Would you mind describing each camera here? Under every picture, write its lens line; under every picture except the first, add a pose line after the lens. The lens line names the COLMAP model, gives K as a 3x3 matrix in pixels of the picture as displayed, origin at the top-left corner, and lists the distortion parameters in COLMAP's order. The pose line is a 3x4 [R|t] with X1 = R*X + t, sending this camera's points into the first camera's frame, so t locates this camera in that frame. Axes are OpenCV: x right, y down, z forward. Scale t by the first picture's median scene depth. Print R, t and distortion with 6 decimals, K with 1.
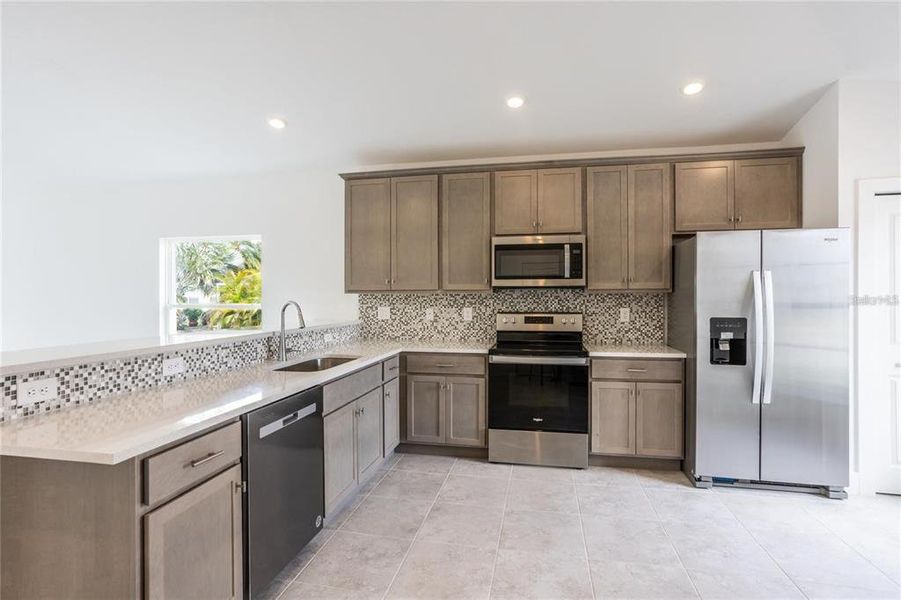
lens RADIAL K [[444.9, 0, 464.8], [0, 444.9, 299.5], [0, 0, 1]] dist [-0.048465, 0.029083]
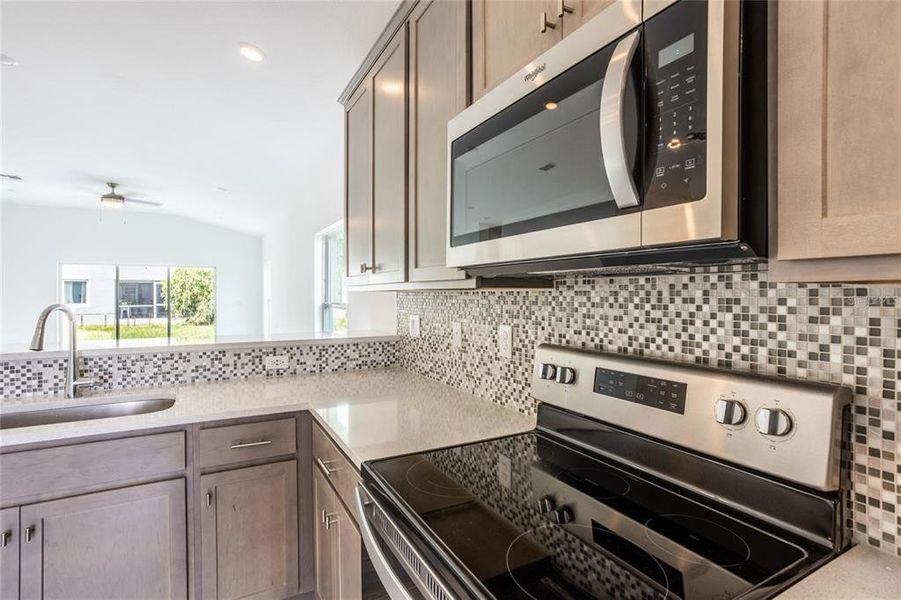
lens RADIAL K [[444.9, 0, 447.0], [0, 444.9, 301.7], [0, 0, 1]] dist [-0.048465, 0.029083]
pose [[0.627076, 0.014420, -0.778825, 0.340169], [-0.006940, 0.999892, 0.012926, -0.009557], [0.778928, -0.002700, 0.627108, 0.838096]]
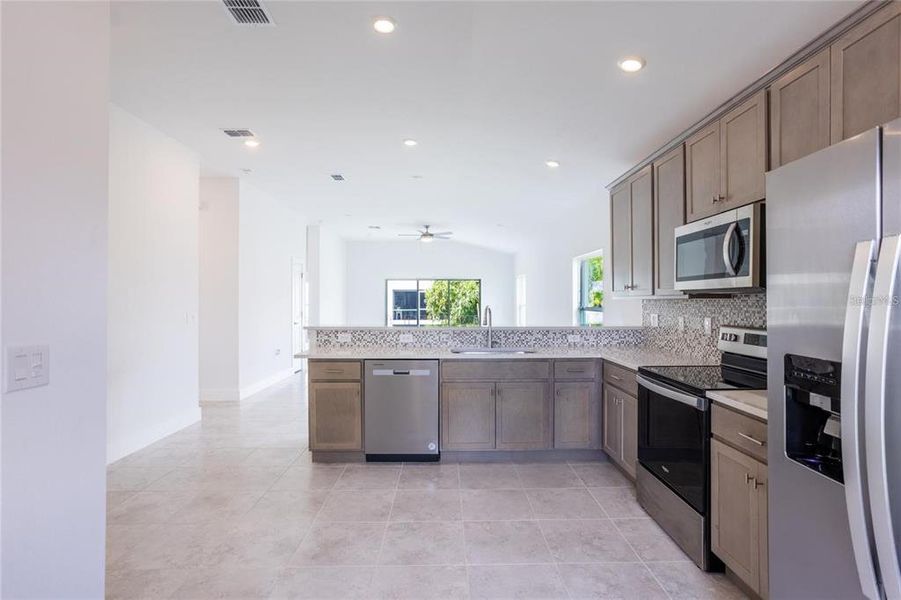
lens RADIAL K [[444.9, 0, 456.2], [0, 444.9, 303.1], [0, 0, 1]] dist [-0.048465, 0.029083]
pose [[0.205661, 0.006487, -0.978602, 0.792350], [-0.007889, 0.999957, 0.004971, -0.008869], [0.978591, 0.006698, 0.205703, 0.486670]]
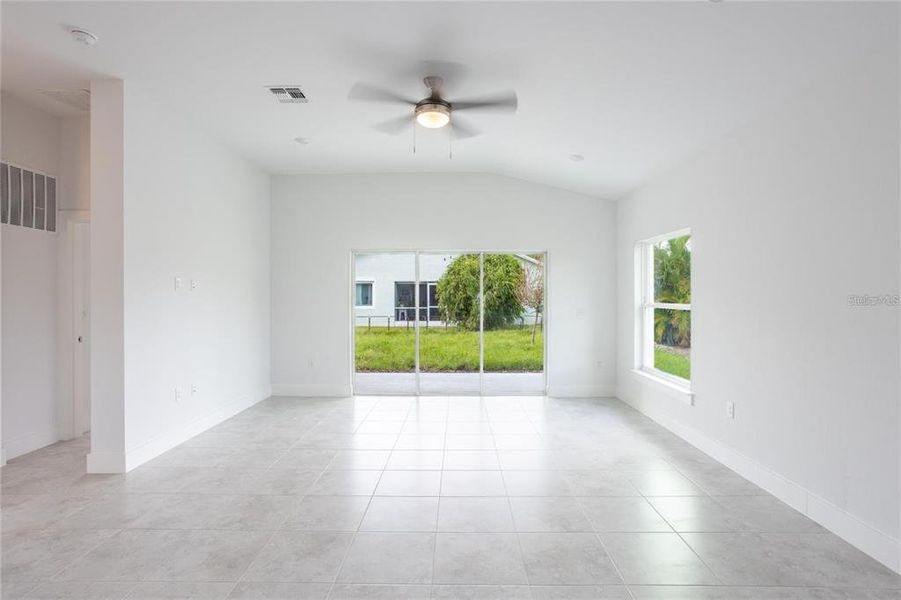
lens RADIAL K [[444.9, 0, 440.7], [0, 444.9, 297.4], [0, 0, 1]] dist [-0.048465, 0.029083]
pose [[0.147148, 0.009089, -0.989073, -1.276302], [-0.001244, 0.999959, 0.009004, -0.044510], [0.989114, -0.000094, 0.147154, 0.768493]]
